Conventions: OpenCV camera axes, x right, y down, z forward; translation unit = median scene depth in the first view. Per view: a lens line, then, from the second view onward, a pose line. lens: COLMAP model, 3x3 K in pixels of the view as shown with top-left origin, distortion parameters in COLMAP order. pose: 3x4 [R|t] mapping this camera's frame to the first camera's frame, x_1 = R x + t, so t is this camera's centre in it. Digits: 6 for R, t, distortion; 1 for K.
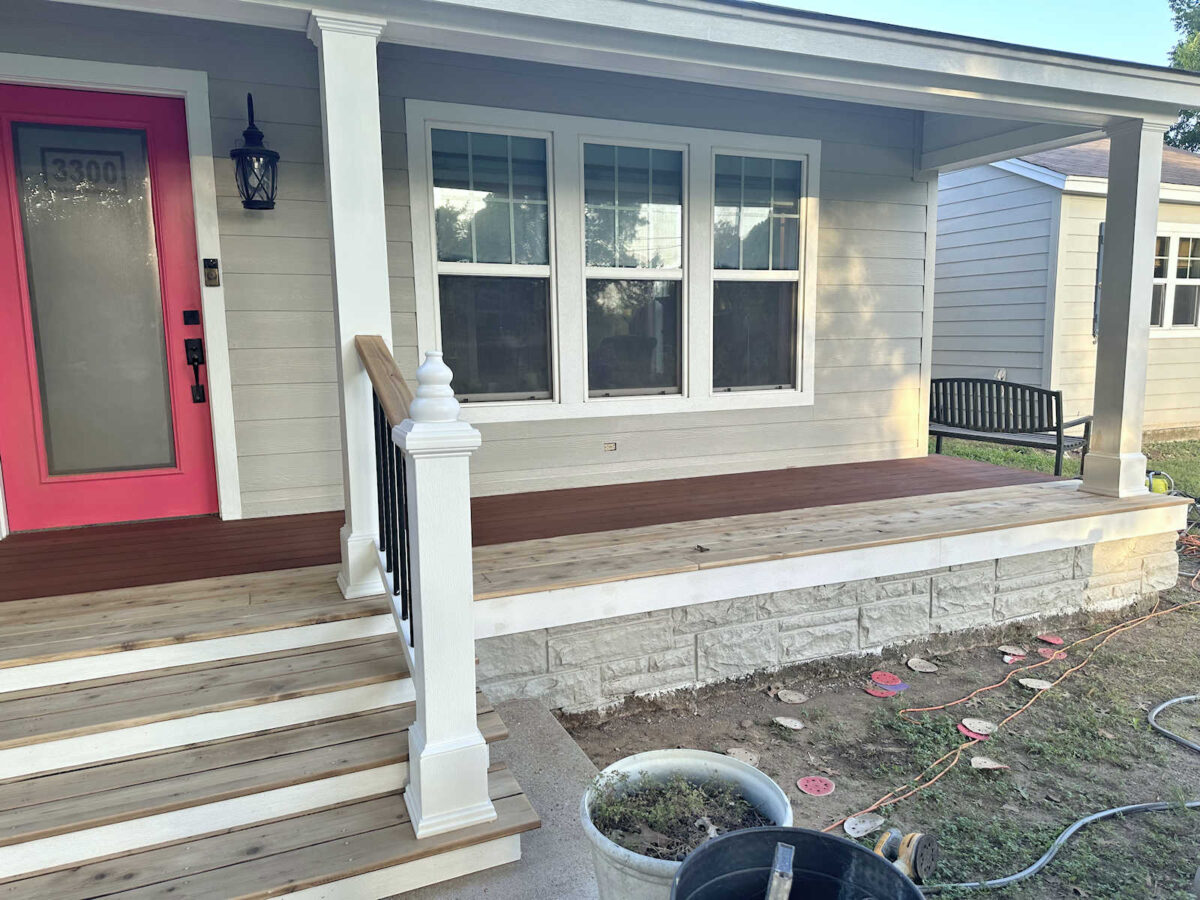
lens RADIAL K [[839.7, 0, 605.3], [0, 839.7, 452.9], [0, 0, 1]] dist [0.082812, -0.098871]
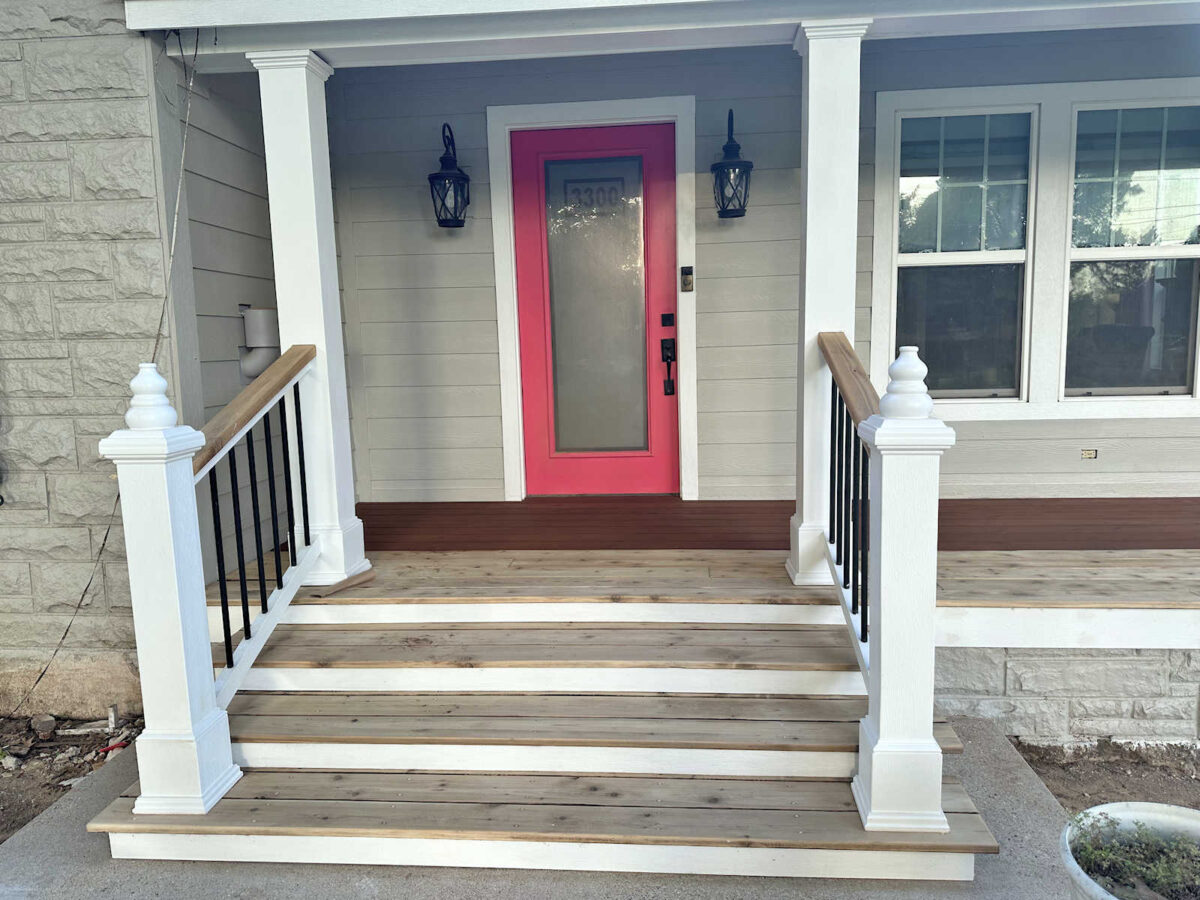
lens RADIAL K [[839.7, 0, 603.8], [0, 839.7, 452.7], [0, 0, 1]] dist [0.082812, -0.098871]
pose [[0.877725, 0.056044, -0.475876, -0.020780], [-0.053585, 0.998387, 0.018746, 0.001949], [0.476159, 0.009046, 0.879313, -0.023753]]
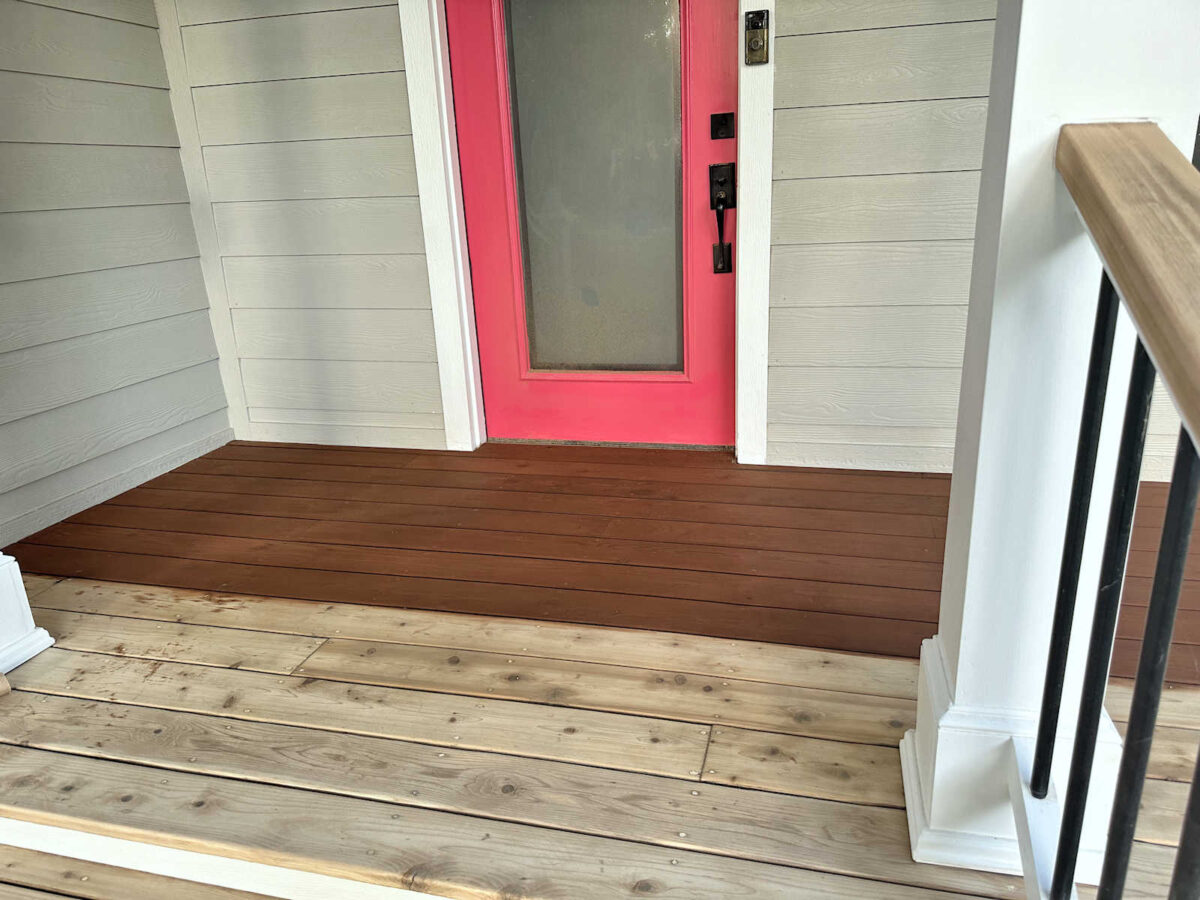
lens RADIAL K [[839.7, 0, 600.8], [0, 839.7, 451.0], [0, 0, 1]] dist [0.082812, -0.098871]
pose [[0.781666, 0.171985, -0.599516, -0.174322], [-0.054112, 0.976306, 0.209522, -0.062745], [0.621346, -0.131335, 0.772451, 0.509352]]
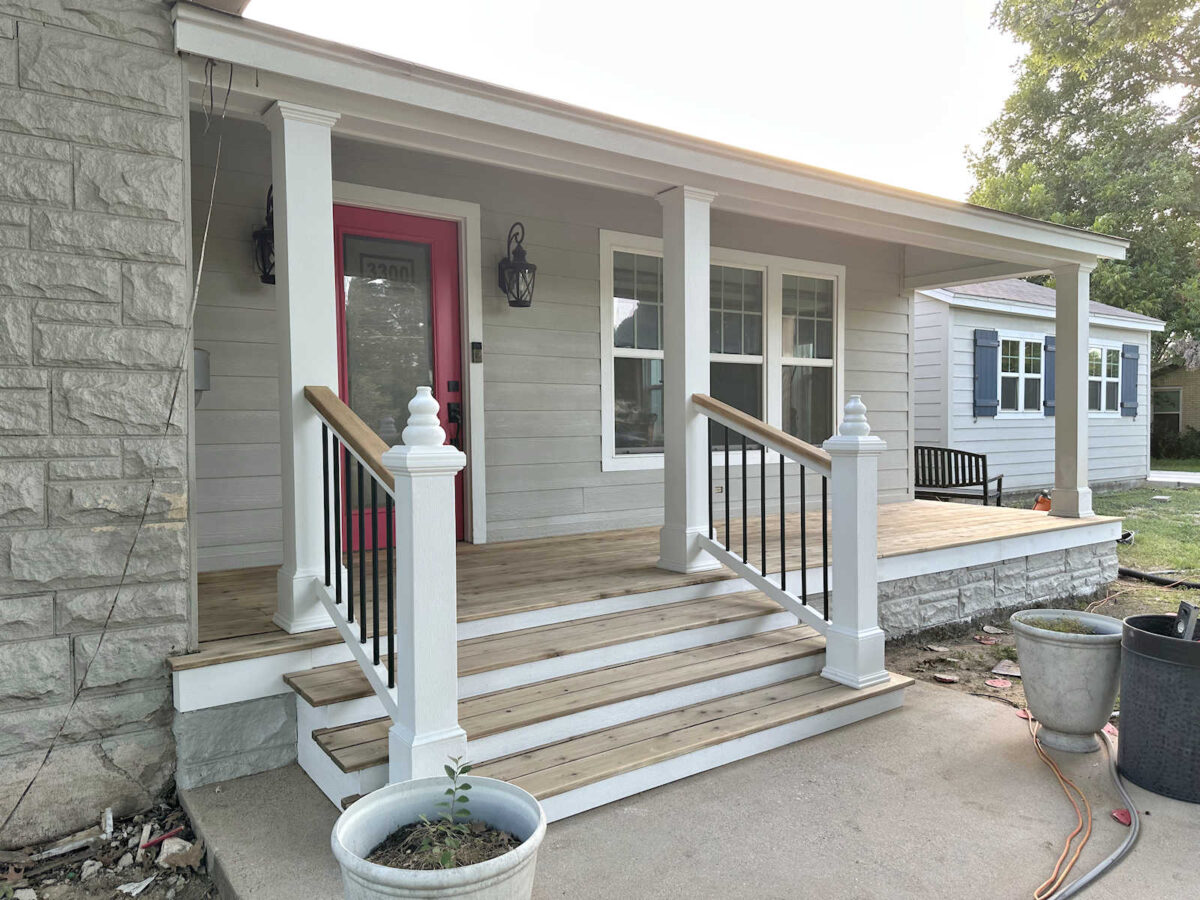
lens RADIAL K [[839.7, 0, 600.9], [0, 839.7, 450.8], [0, 0, 1]] dist [0.082812, -0.098871]
pose [[0.979205, -0.001969, 0.202866, -0.585689], [0.024191, 0.993952, -0.107120, 0.090017], [-0.201428, 0.109799, 0.973330, -0.306782]]
